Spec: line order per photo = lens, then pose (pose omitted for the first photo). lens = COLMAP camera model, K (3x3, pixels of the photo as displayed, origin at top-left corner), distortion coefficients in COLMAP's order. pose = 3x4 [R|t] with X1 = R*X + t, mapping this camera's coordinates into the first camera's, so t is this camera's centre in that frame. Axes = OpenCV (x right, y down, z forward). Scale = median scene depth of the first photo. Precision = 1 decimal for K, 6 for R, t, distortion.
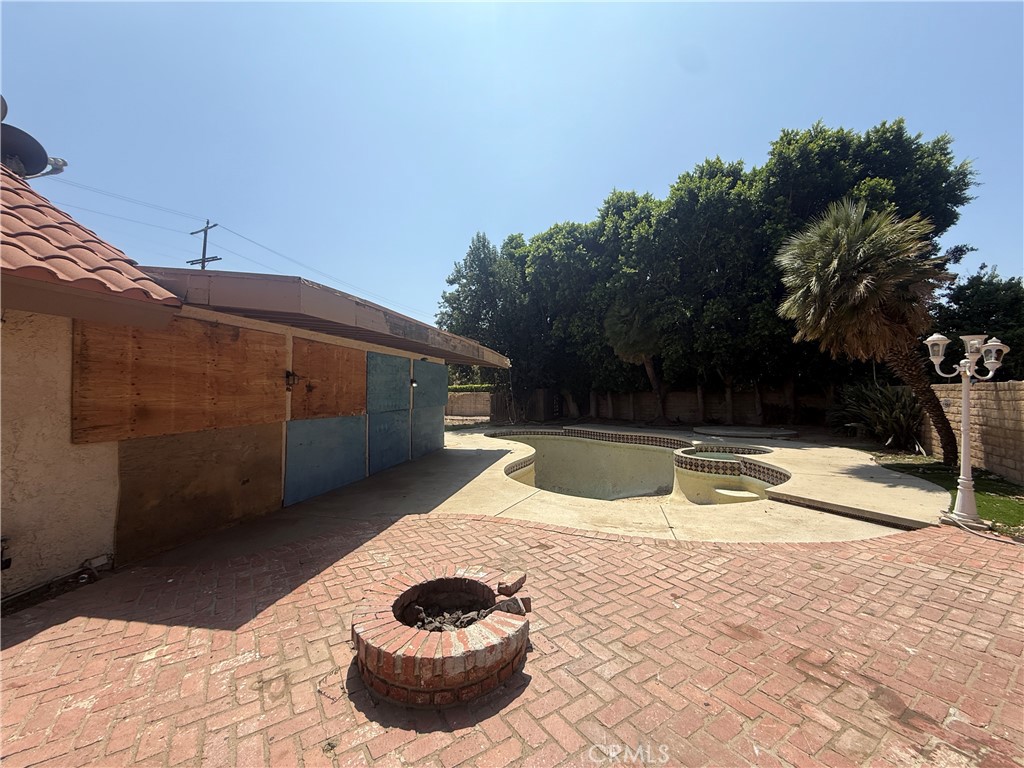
lens RADIAL K [[407.7, 0, 512.3], [0, 407.7, 389.1], [0, 0, 1]] dist [-0.003556, 0.001362]
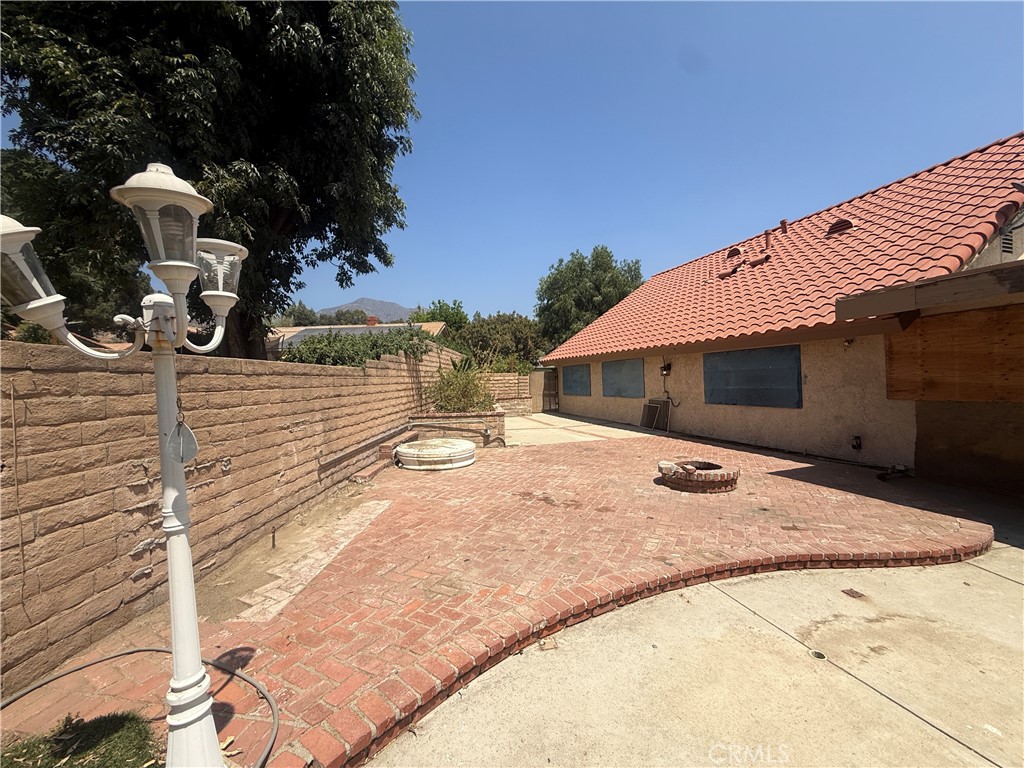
lens RADIAL K [[407.7, 0, 514.2], [0, 407.7, 383.6], [0, 0, 1]] dist [-0.003556, 0.001362]
pose [[-0.871937, 0.029528, -0.488727, 1.228393], [0.032219, 0.999477, 0.002906, 0.002559], [0.488557, -0.013212, -0.872432, 1.643490]]
